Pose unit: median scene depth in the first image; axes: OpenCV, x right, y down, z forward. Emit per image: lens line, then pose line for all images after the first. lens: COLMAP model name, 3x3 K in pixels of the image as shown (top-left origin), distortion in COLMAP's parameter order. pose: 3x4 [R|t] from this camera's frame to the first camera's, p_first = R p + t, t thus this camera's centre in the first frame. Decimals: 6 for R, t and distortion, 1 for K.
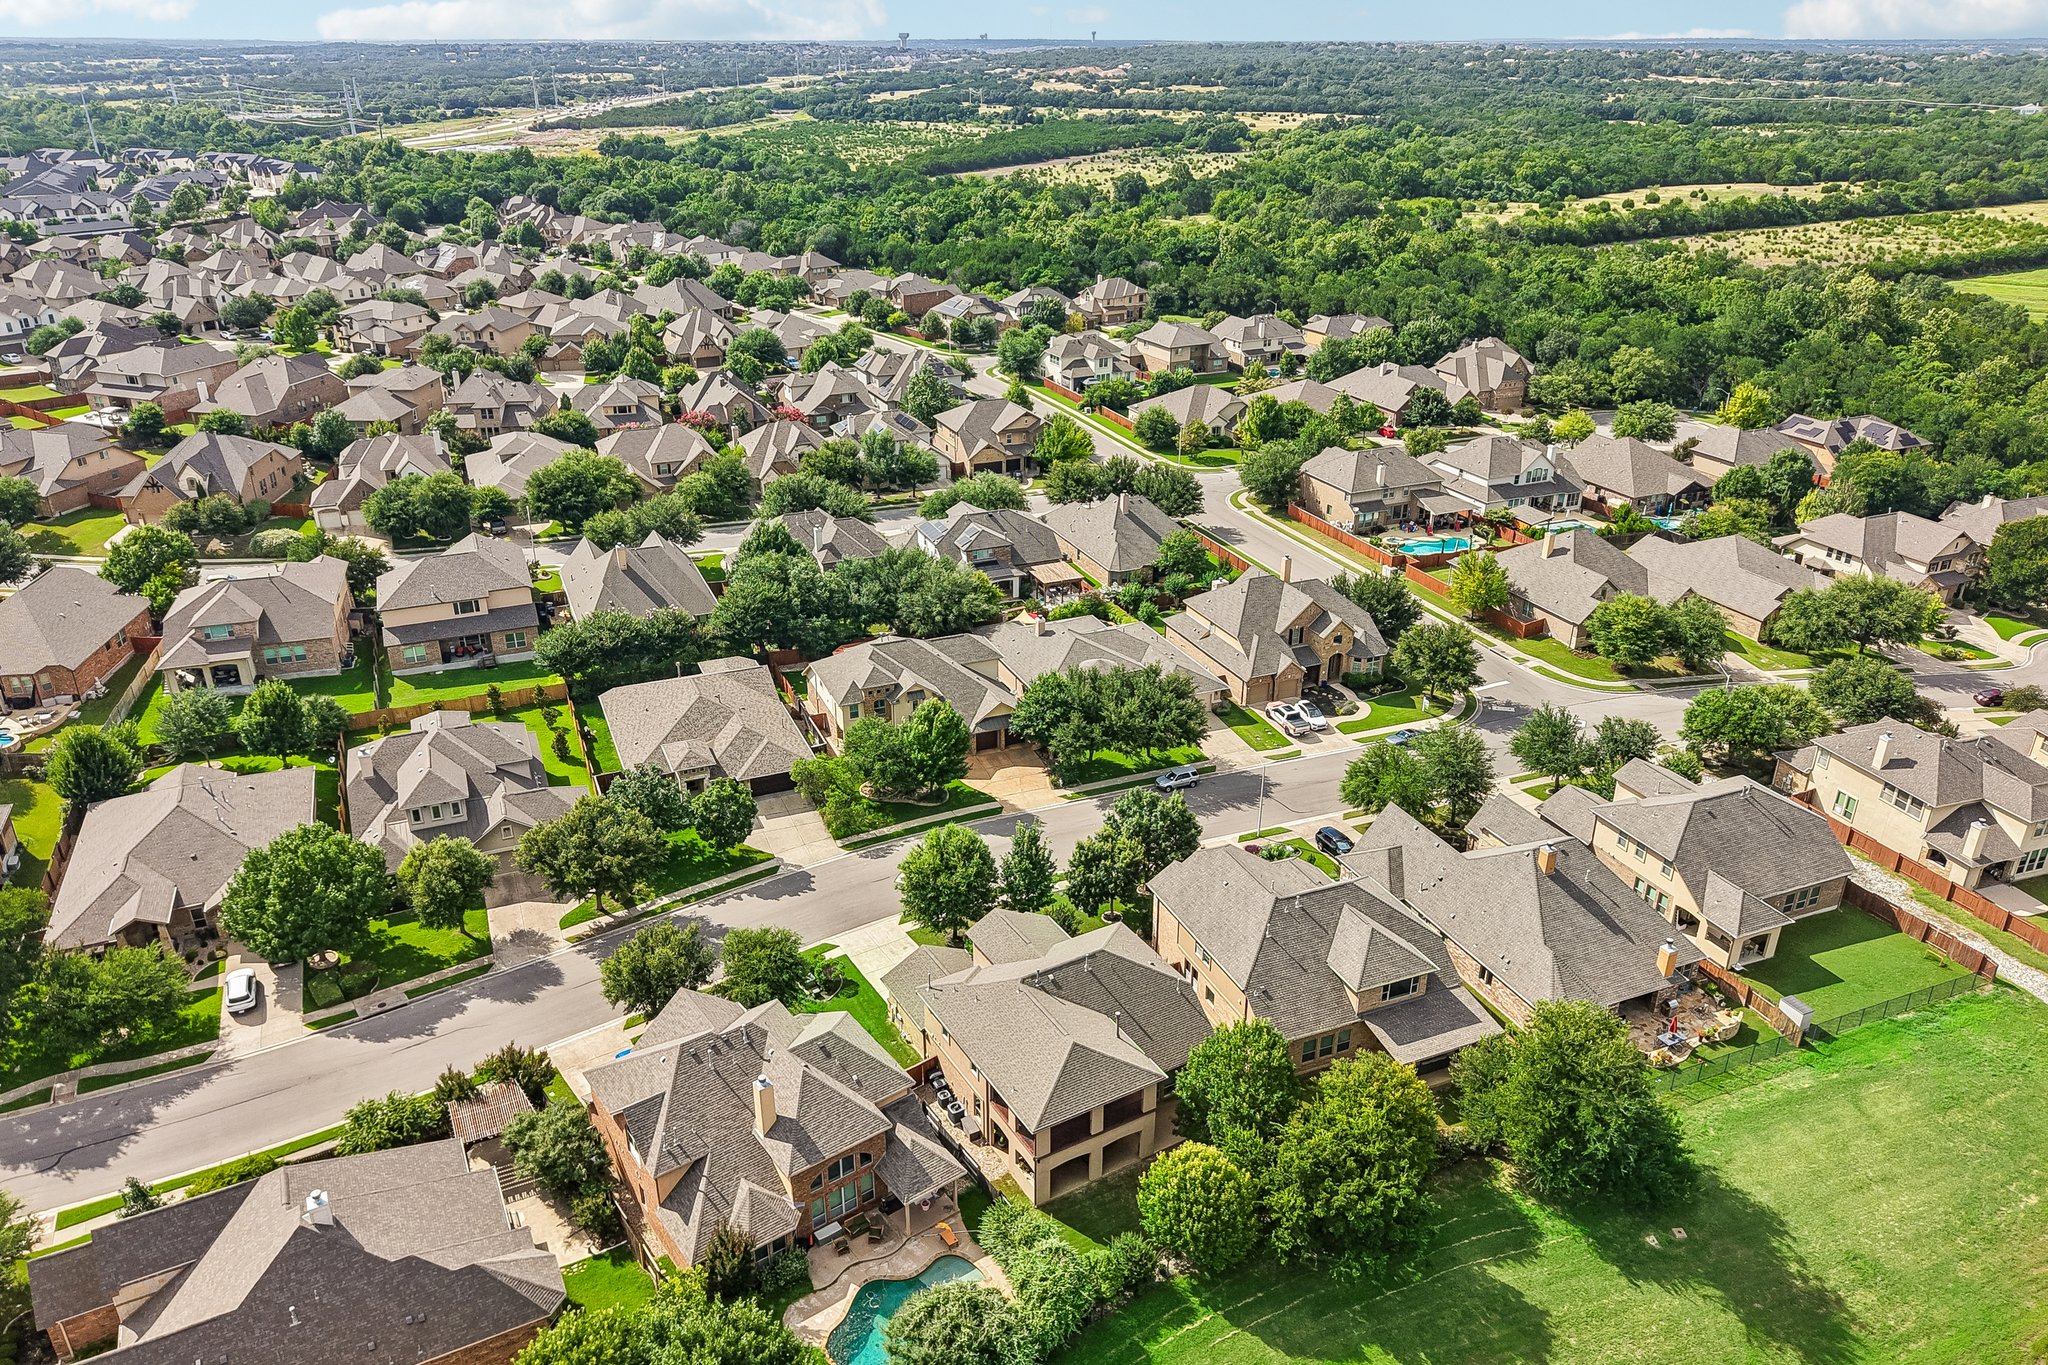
lens RADIAL K [[1410.4, 0, 1024.0], [0, 1410.4, 682.5], [0, 0, 1]] dist [0.044380, -0.048316]
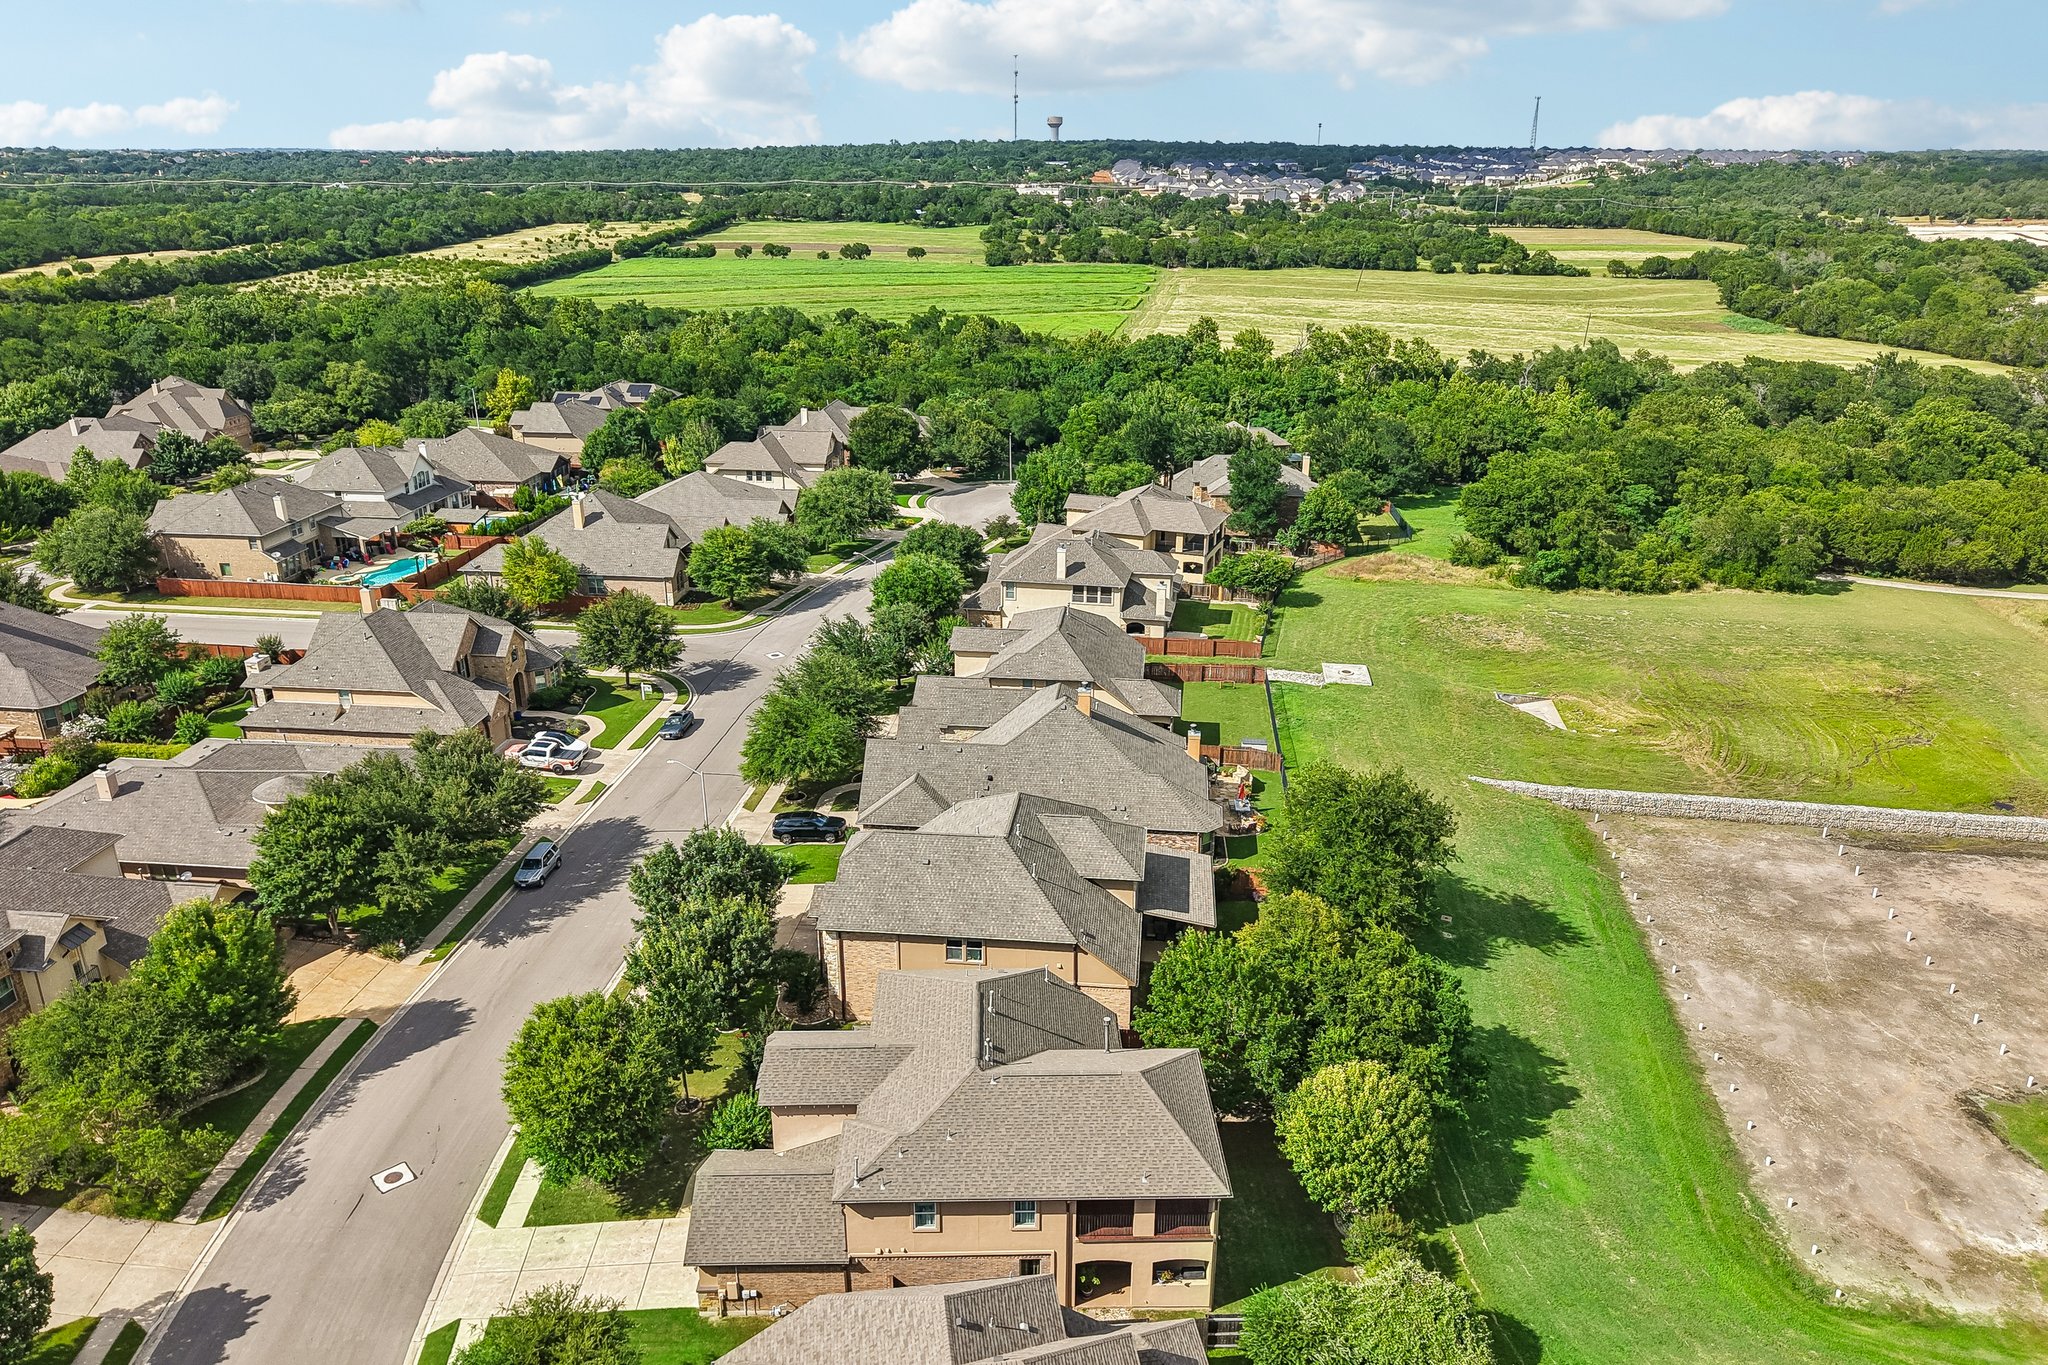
lens RADIAL K [[1395.6, 0, 1024.9], [0, 1395.6, 670.1], [0, 0, 1]] dist [0.044499, -0.047302]
pose [[0.479151, -0.303361, 0.823642, -0.294673], [0.364416, 0.922432, 0.127749, -0.020050], [-0.798508, 0.238937, 0.552534, 0.368948]]
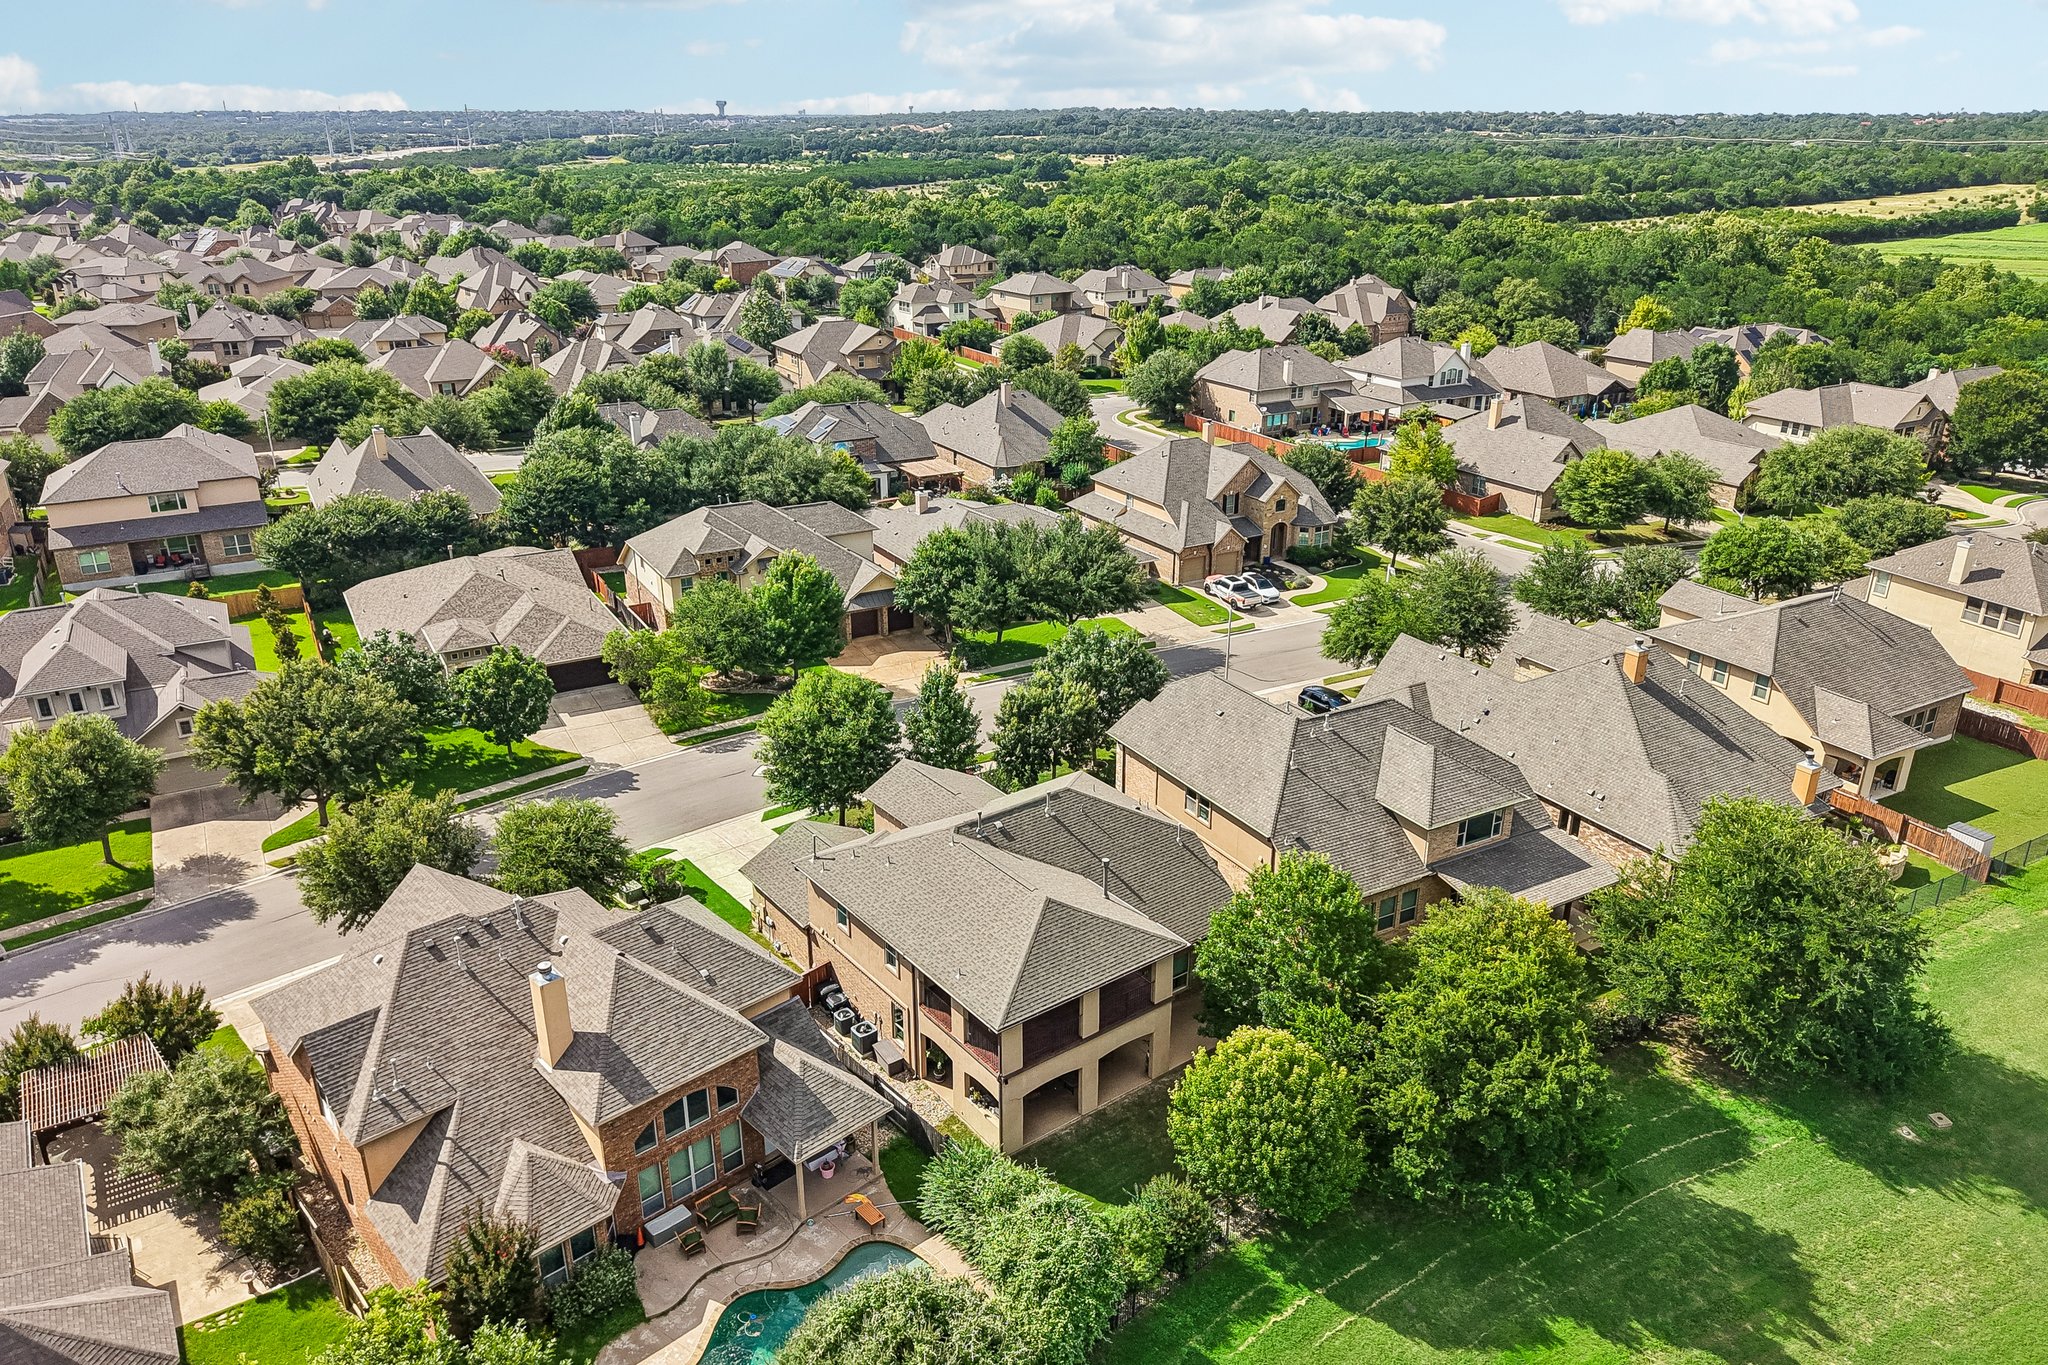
lens RADIAL K [[1406.5, 0, 1019.7], [0, 1406.5, 677.5], [0, 0, 1]] dist [0.017229, -0.007142]
pose [[0.993090, -0.045255, 0.108277, -0.024966], [0.051075, 0.997361, -0.051602, 0.110599], [-0.105656, 0.056775, 0.992781, 0.212495]]
